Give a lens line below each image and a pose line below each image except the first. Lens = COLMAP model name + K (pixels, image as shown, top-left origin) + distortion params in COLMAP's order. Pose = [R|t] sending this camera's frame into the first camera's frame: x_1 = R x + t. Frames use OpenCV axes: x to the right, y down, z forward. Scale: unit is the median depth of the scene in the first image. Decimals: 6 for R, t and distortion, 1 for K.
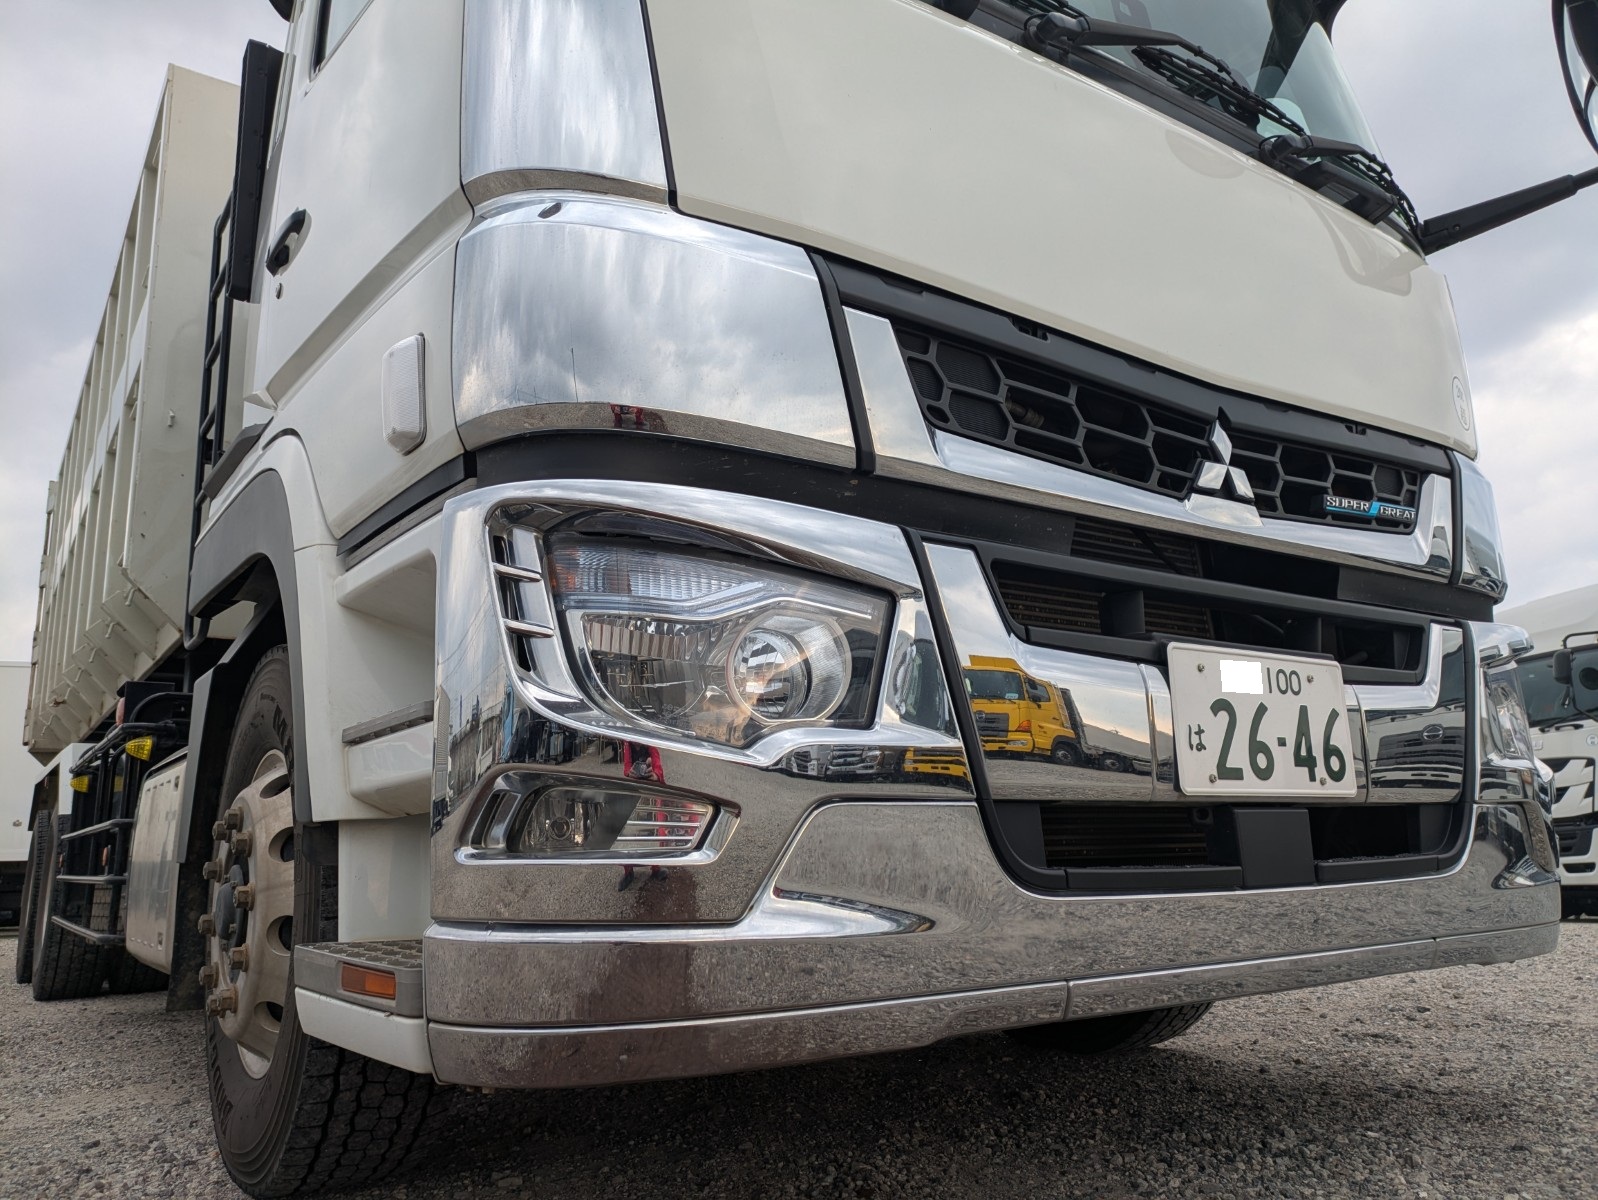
lens RADIAL K [[1189.4, 0, 797.9], [0, 1189.4, 600.1], [0, 0, 1]] dist [0.039307, -0.015614]
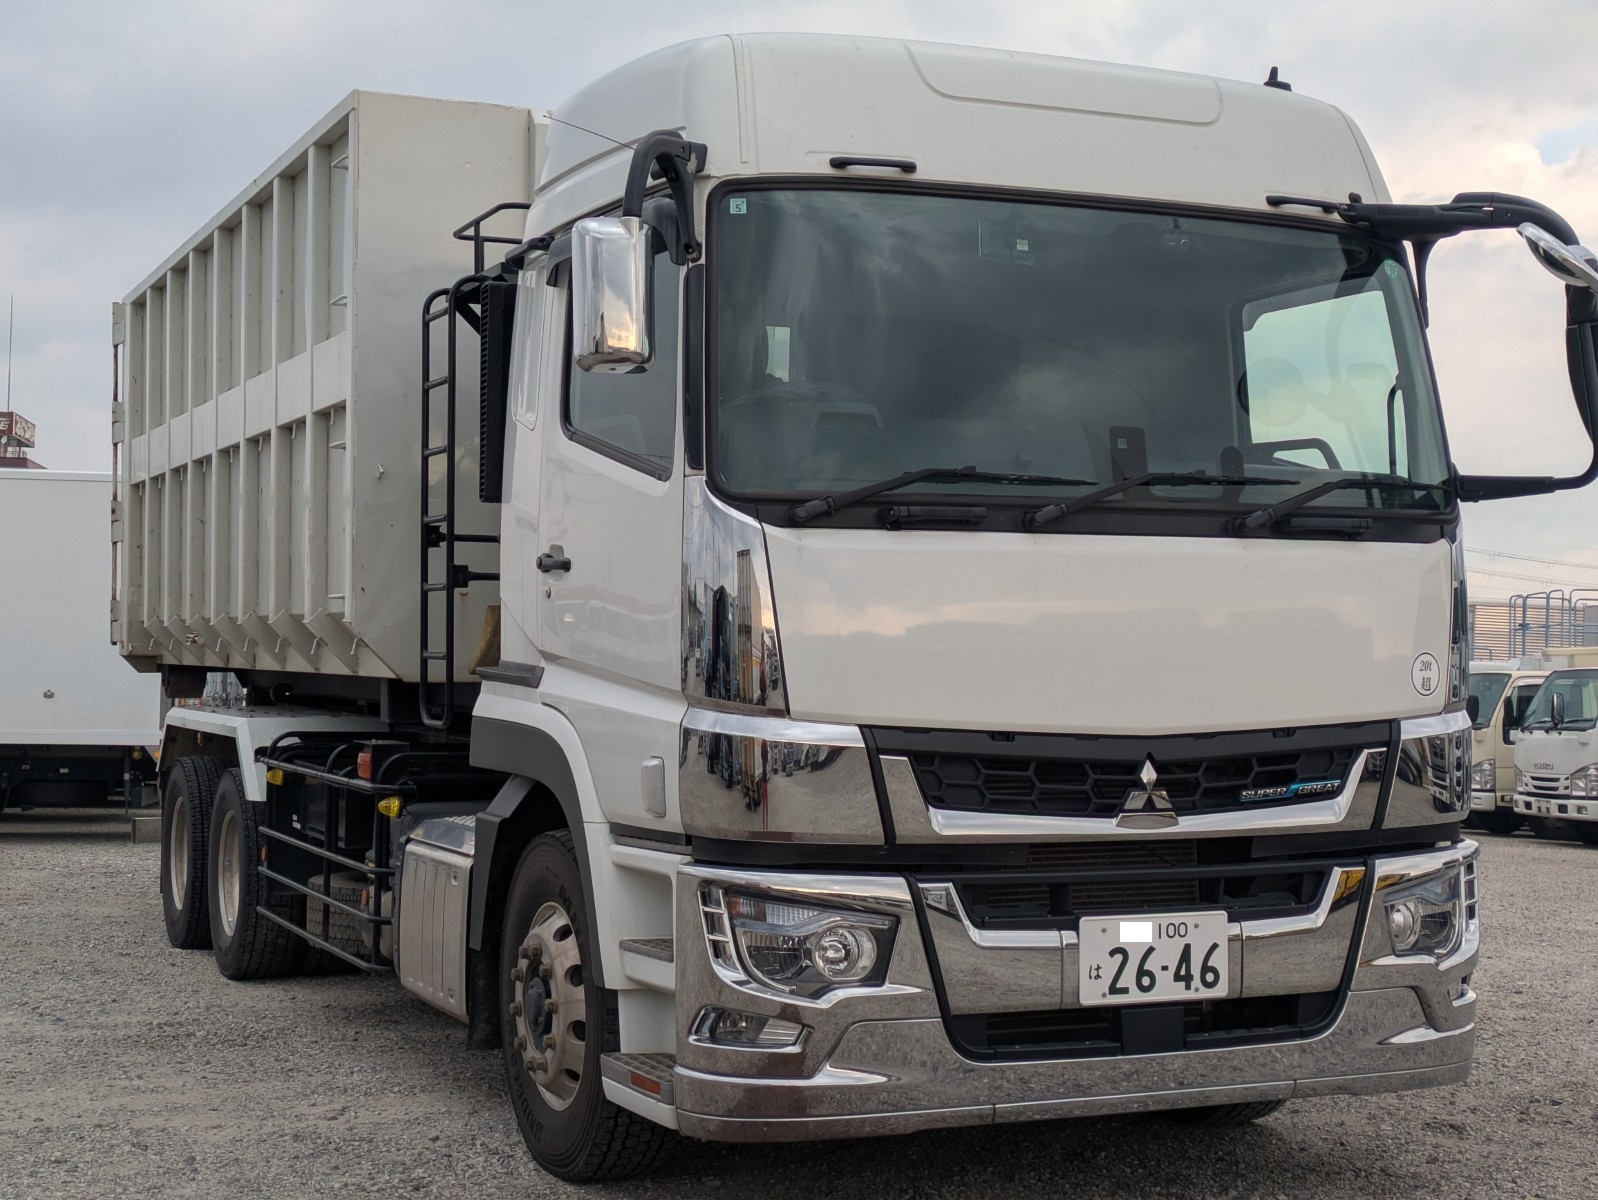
lens RADIAL K [[2386.3, 0, 798.5], [0, 2386.3, 600.2], [0, 0, 1]] dist [0.091357, 0.000000]
pose [[0.981951, 0.028375, -0.186995, 0.502988], [0.007699, 0.981867, 0.189416, -0.992862], [0.188979, -0.187437, 0.963927, -2.151206]]
